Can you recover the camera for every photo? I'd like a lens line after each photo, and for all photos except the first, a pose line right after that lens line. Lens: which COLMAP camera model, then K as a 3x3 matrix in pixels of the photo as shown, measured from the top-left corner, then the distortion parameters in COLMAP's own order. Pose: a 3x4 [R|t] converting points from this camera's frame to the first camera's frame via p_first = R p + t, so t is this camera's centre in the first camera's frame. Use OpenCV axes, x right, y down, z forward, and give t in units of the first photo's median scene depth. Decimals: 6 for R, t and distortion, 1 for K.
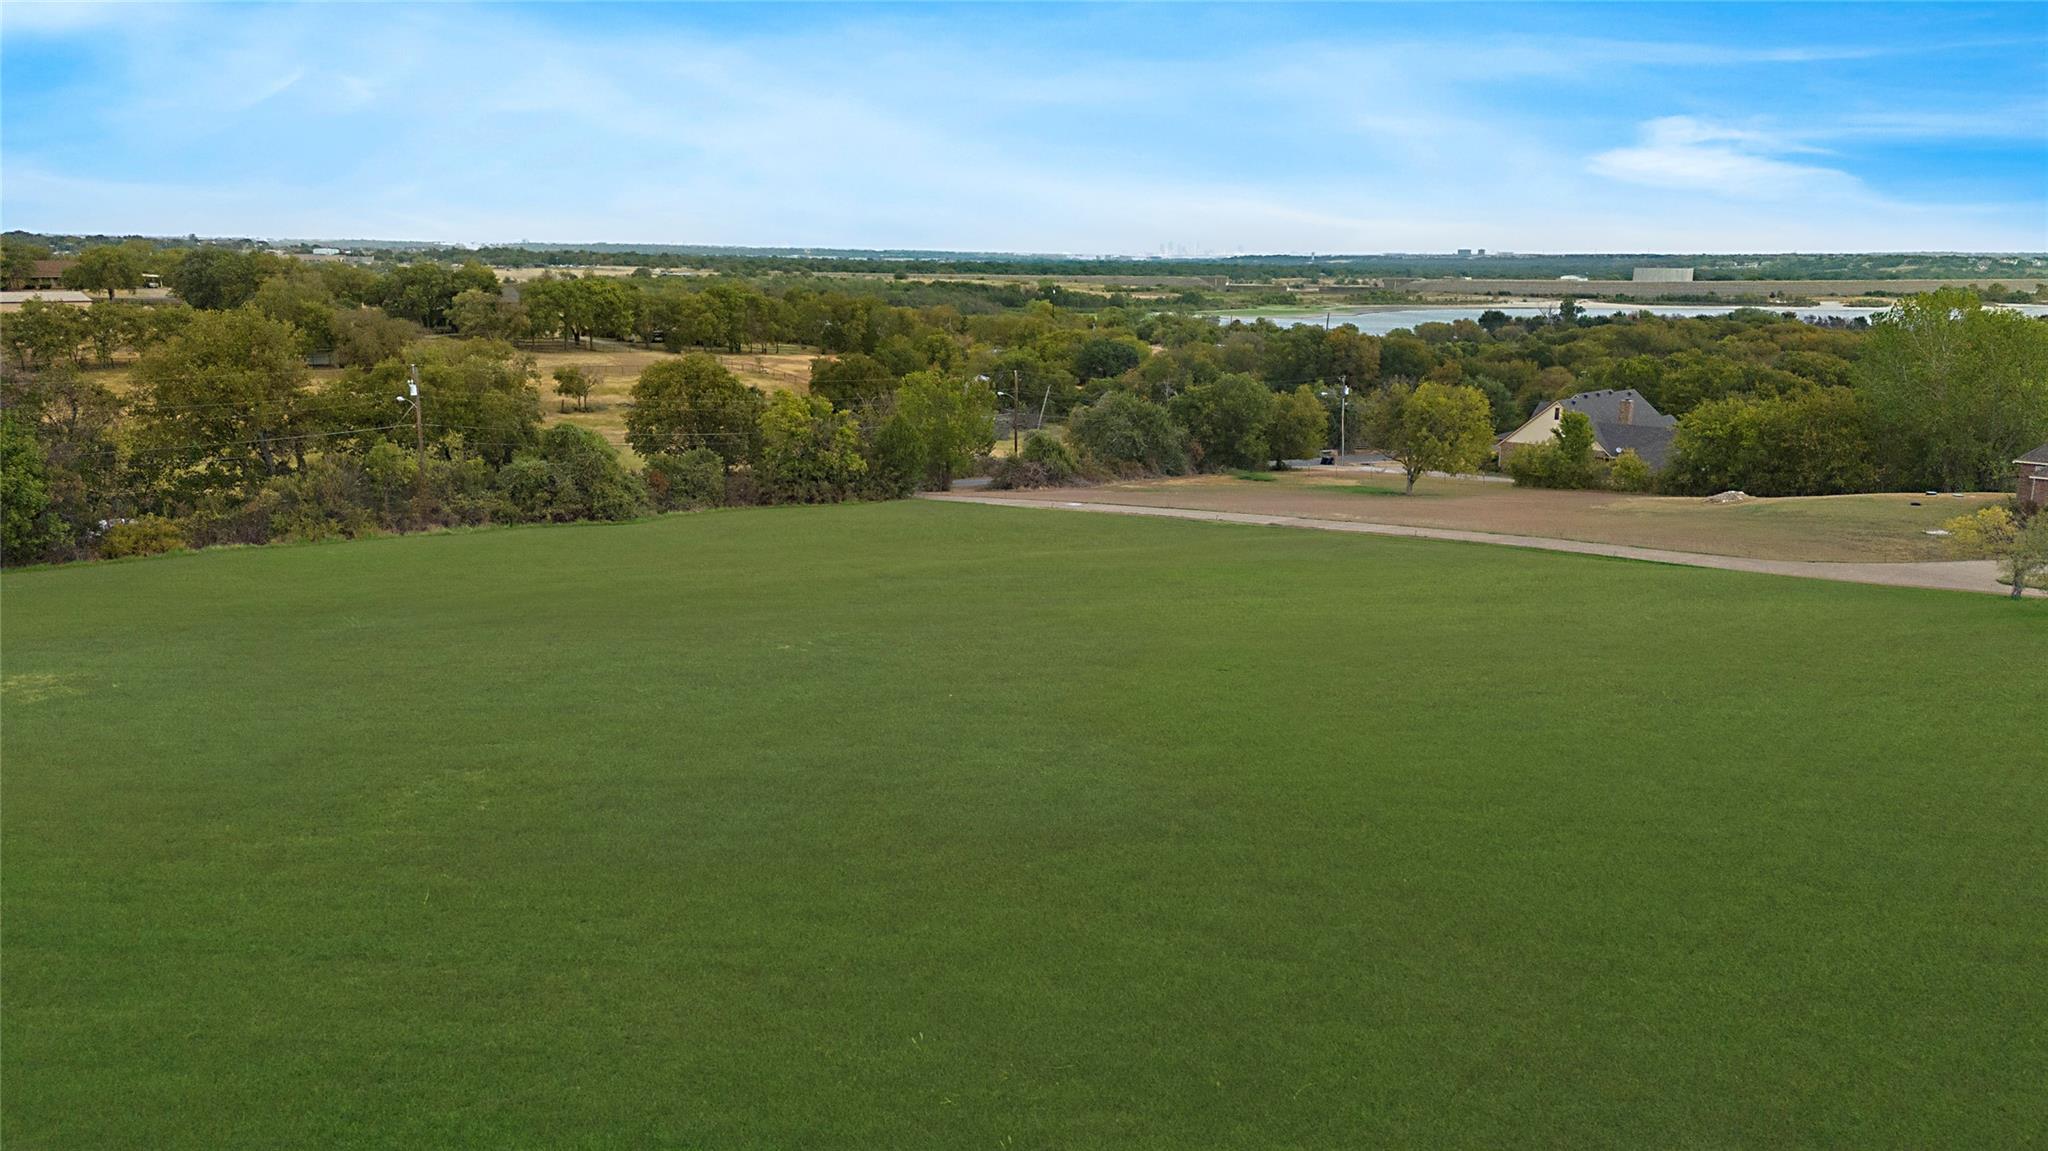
lens RADIAL K [[1515.9, 0, 1015.3], [0, 1515.9, 573.0], [0, 0, 1]] dist [0.105968, -0.123611]
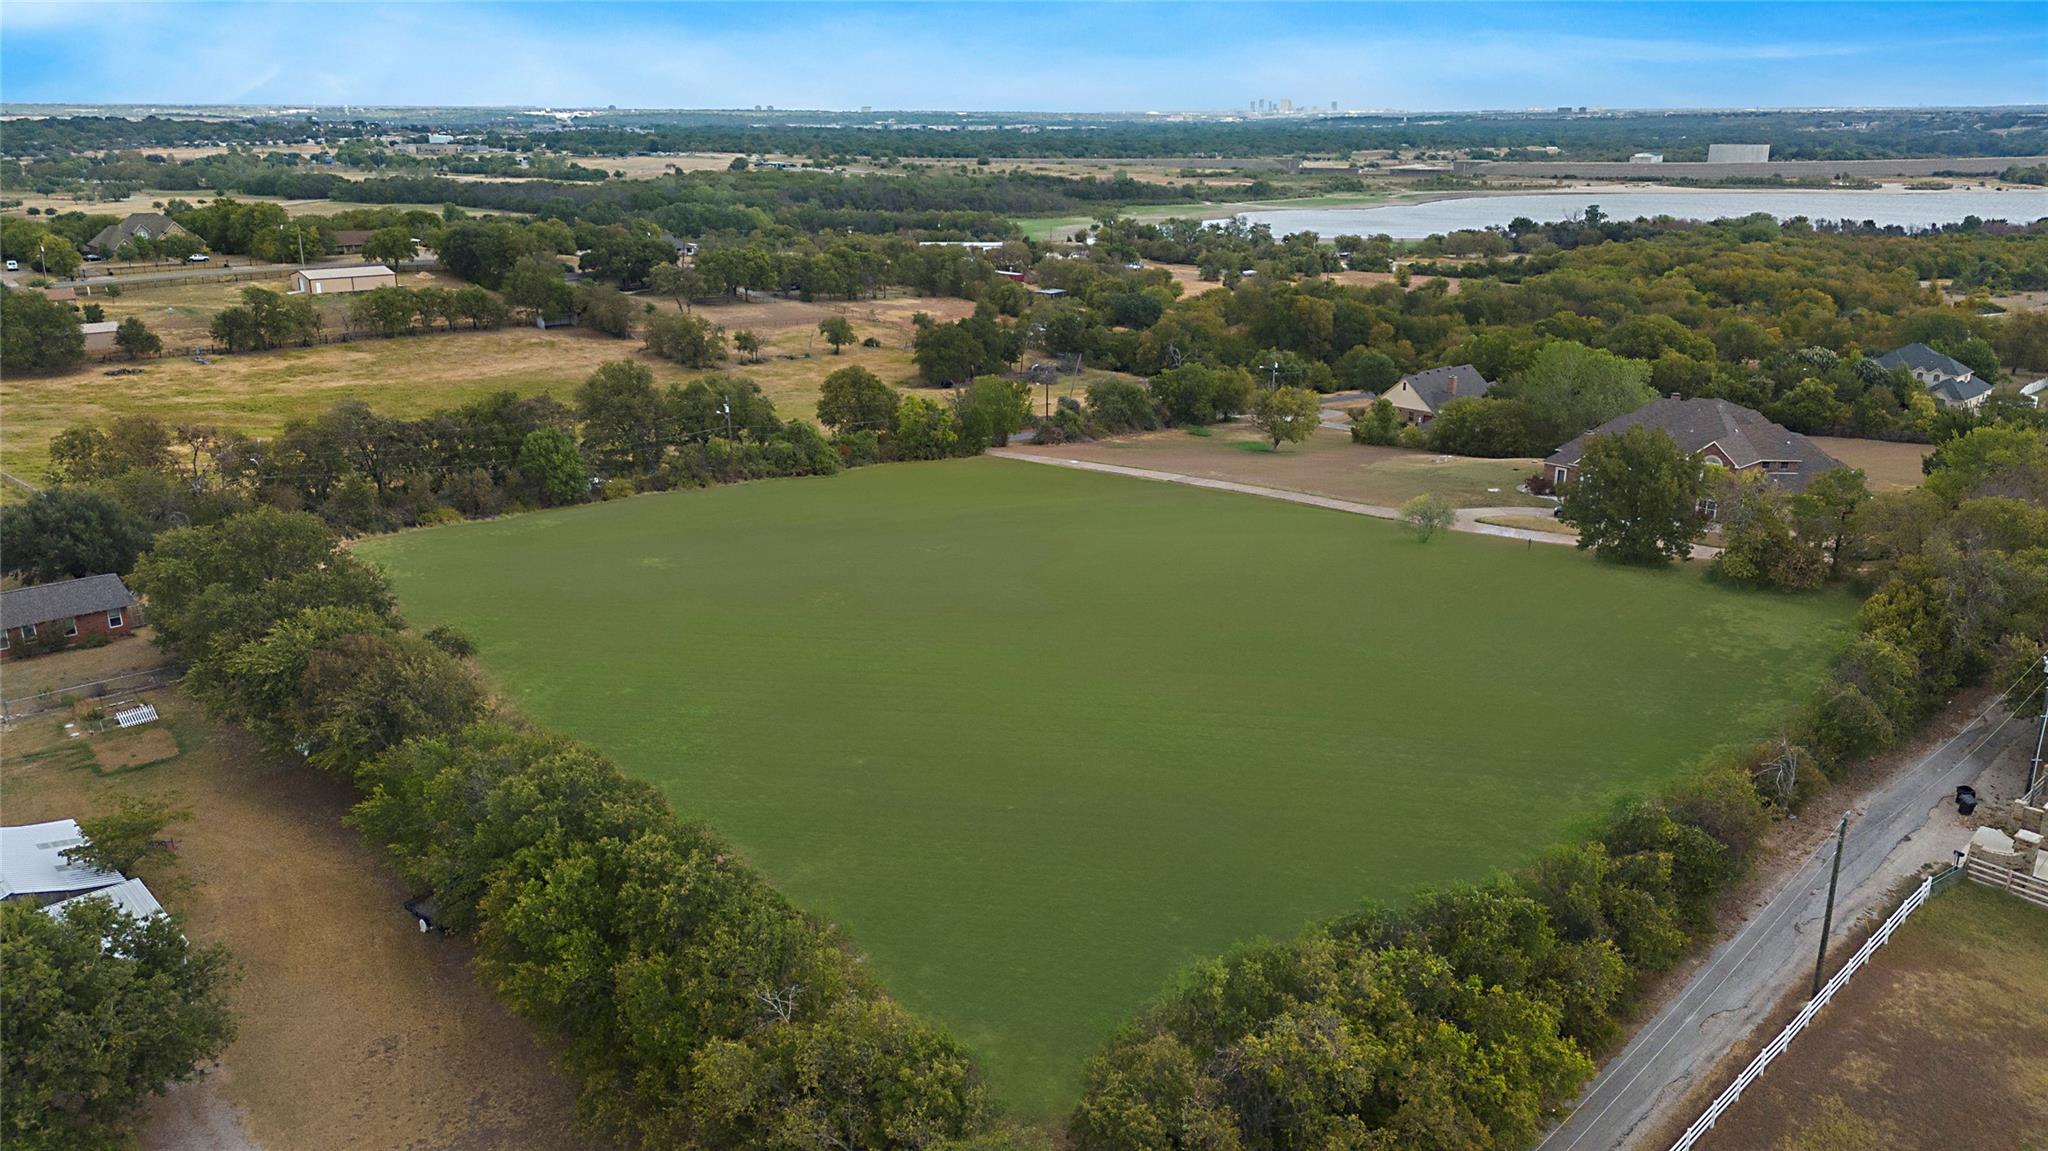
lens RADIAL K [[1515.9, 0, 1015.3], [0, 1515.9, 573.0], [0, 0, 1]] dist [0.105968, -0.123611]
pose [[0.998507, 0.008354, -0.053981, 0.034448], [-0.003647, 0.996225, 0.086727, -0.035491], [0.054501, -0.086401, 0.994769, -0.401810]]
